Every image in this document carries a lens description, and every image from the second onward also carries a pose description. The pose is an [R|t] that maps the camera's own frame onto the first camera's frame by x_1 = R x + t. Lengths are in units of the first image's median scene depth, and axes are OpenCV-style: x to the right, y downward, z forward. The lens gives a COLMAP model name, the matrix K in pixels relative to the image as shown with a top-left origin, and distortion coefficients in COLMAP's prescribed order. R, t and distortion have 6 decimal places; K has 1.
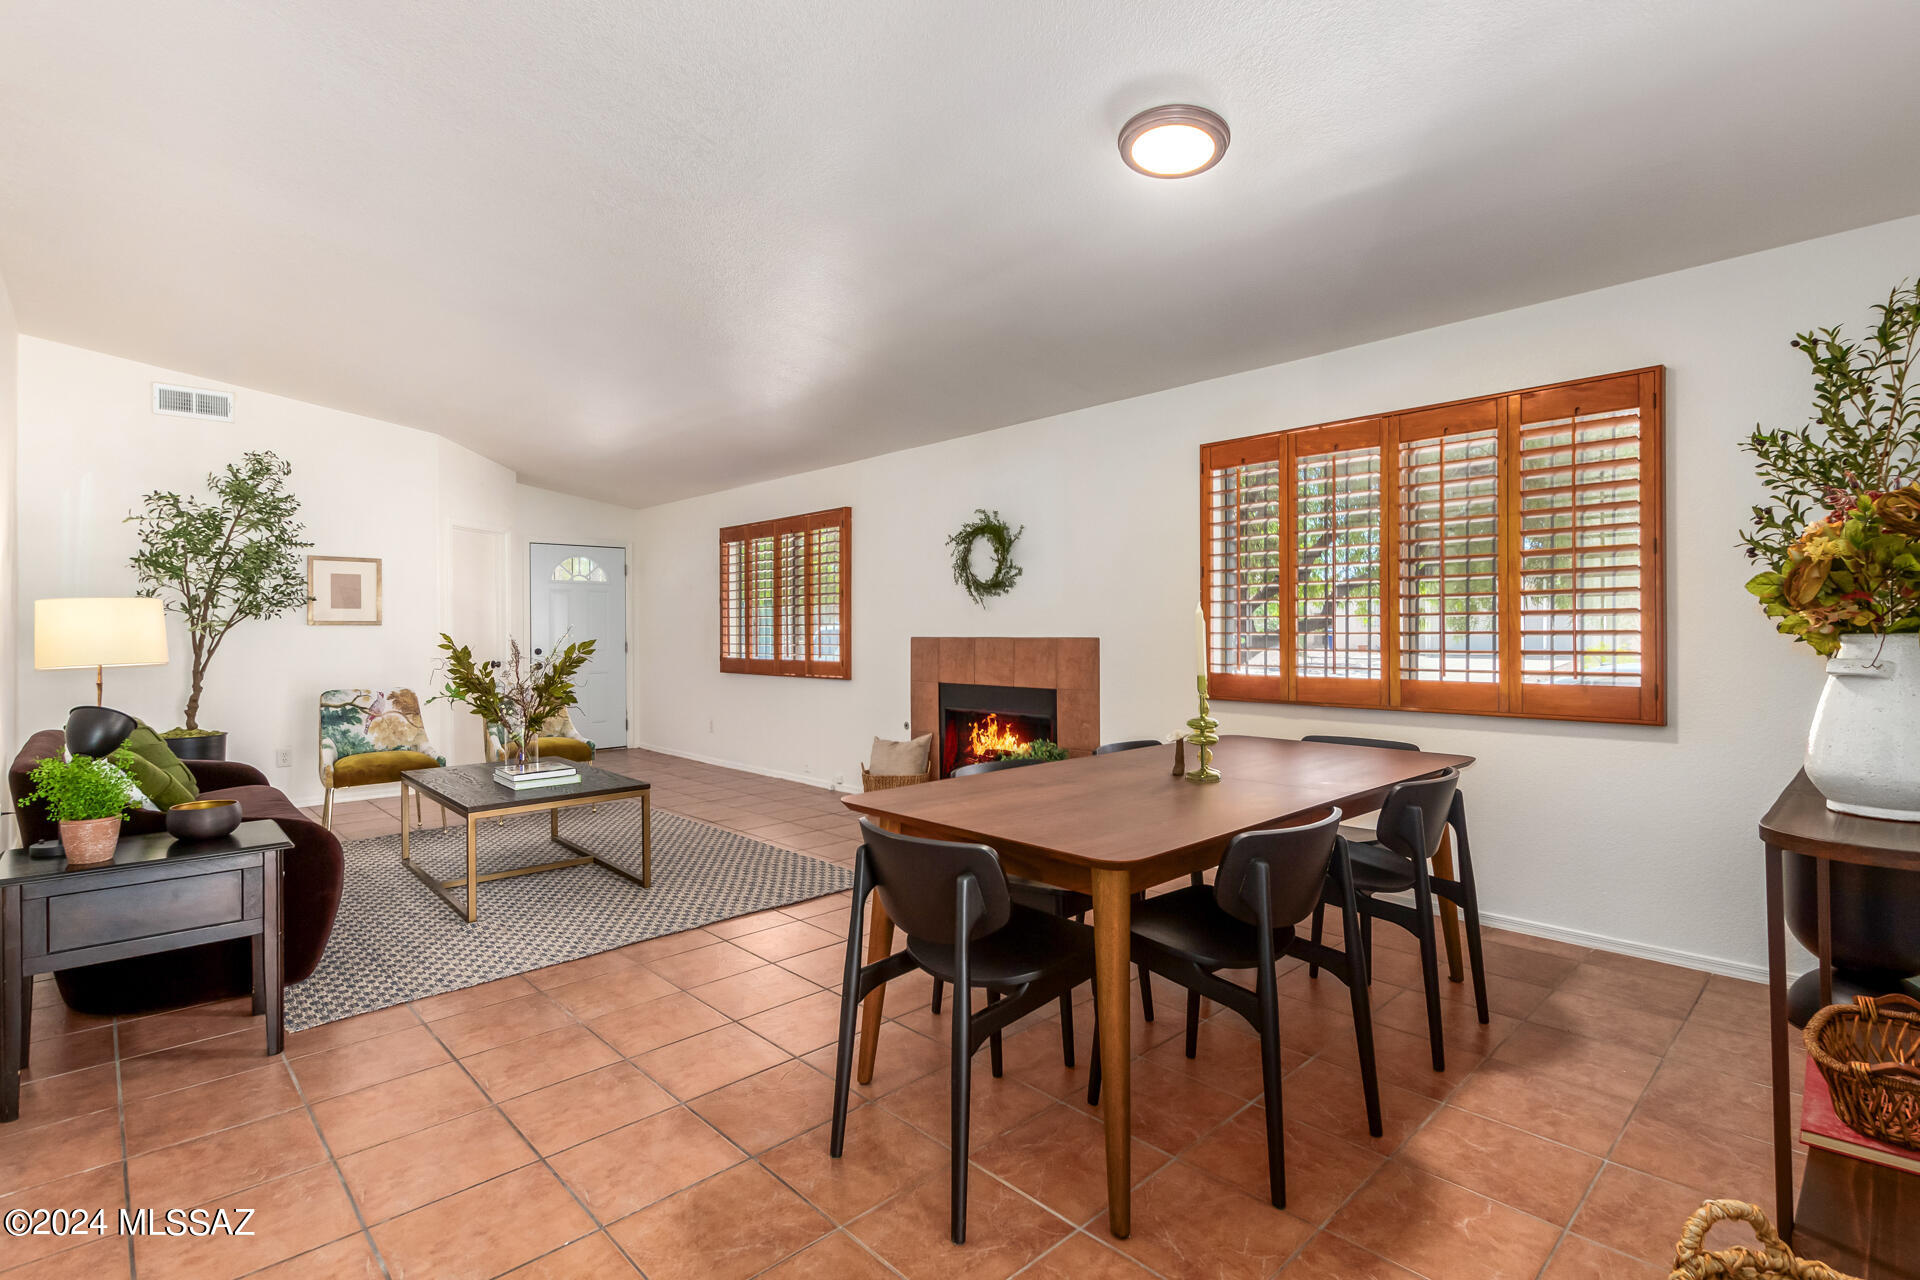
lens RADIAL K [[905.5, 0, 975.2], [0, 905.5, 628.6], [0, 0, 1]] dist [0.017718, -0.007388]
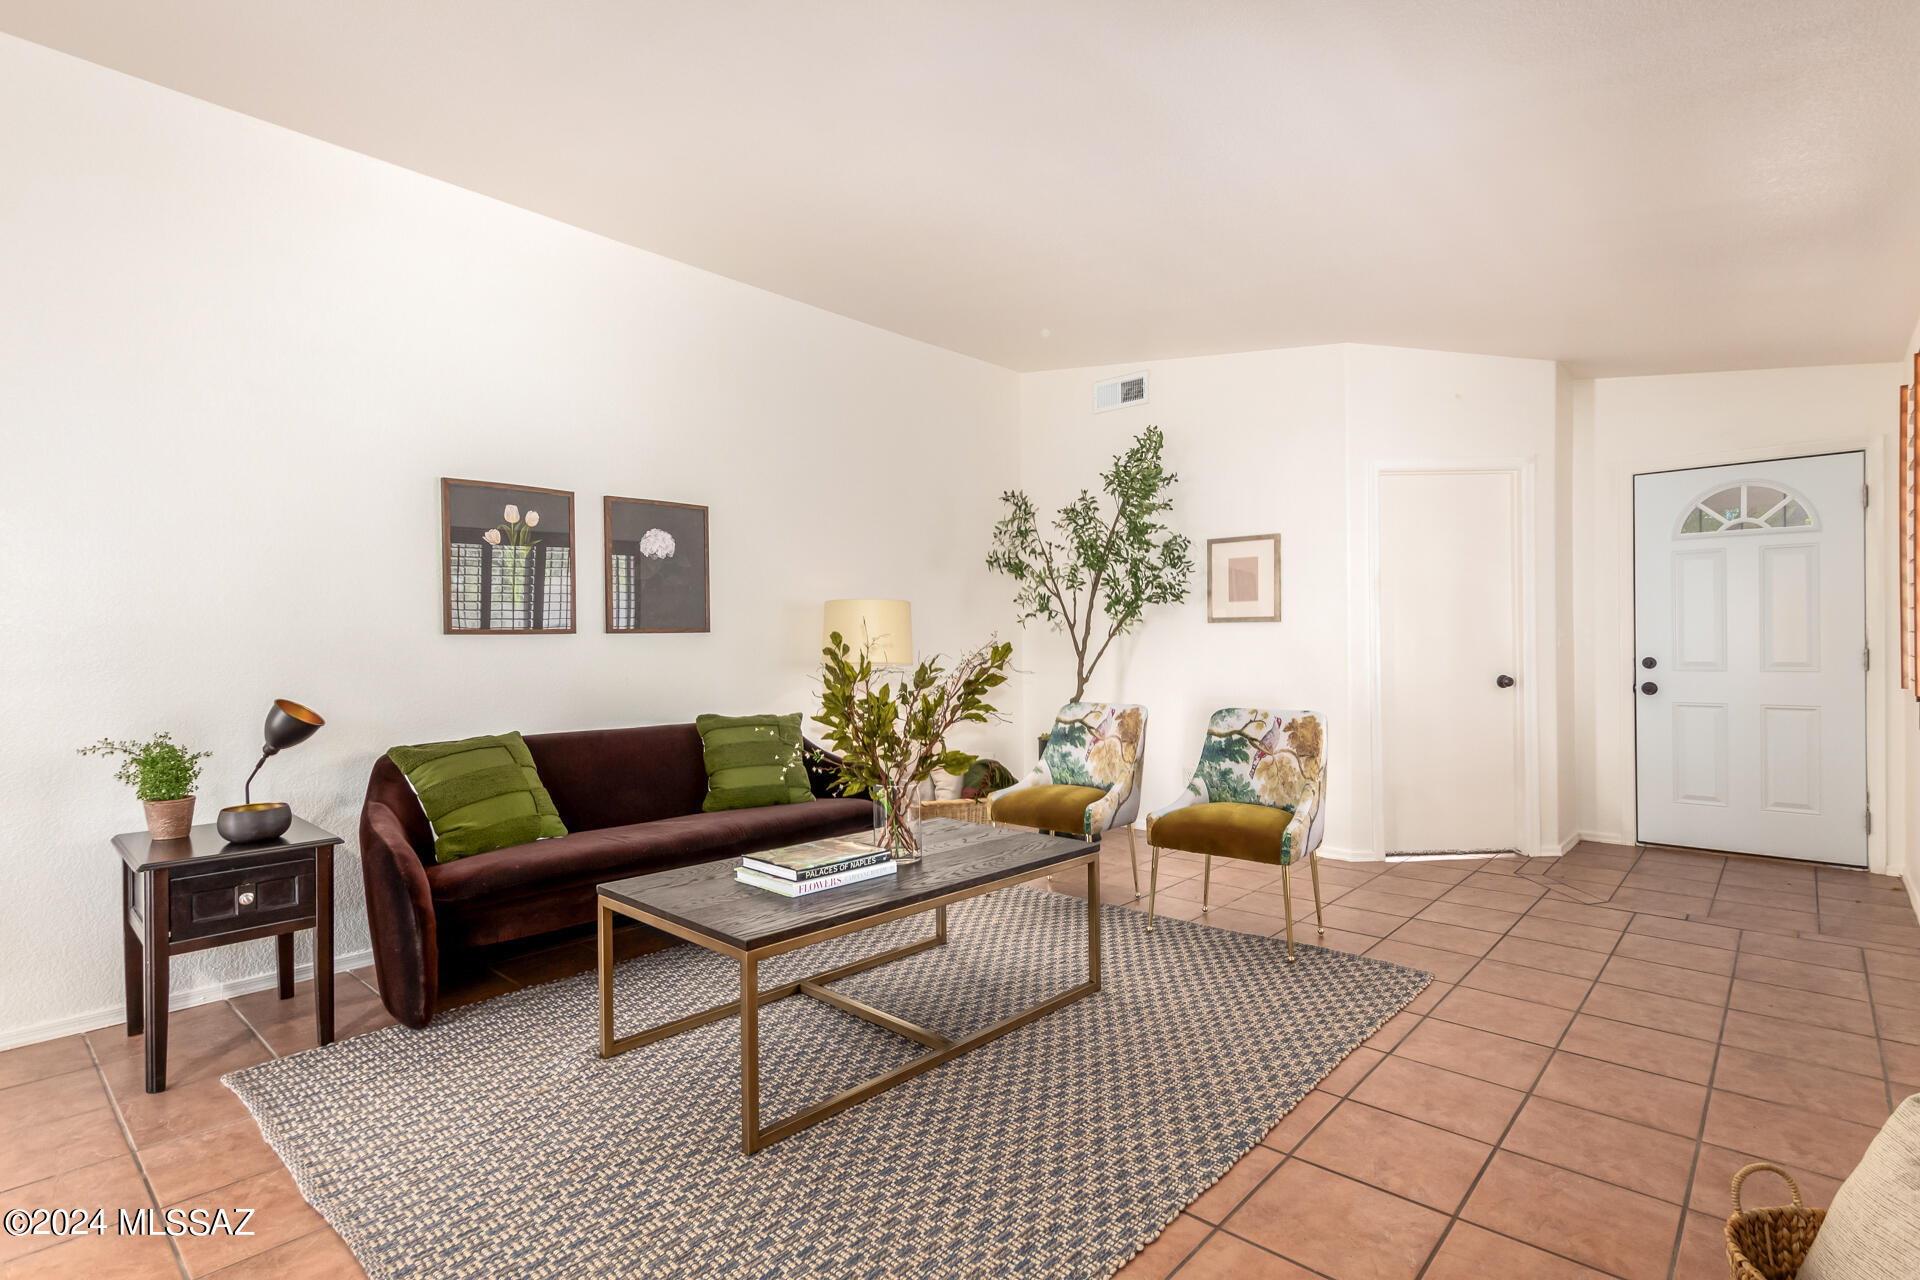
lens RADIAL K [[965.2, 0, 952.2], [0, 965.2, 635.9], [0, 0, 1]] dist [0.021375, -0.005301]
pose [[0.071034, -0.001446, -0.997473, 0.124330], [0.009777, 0.999952, -0.000753, 0.006209], [0.997426, -0.009698, 0.071044, 0.805593]]
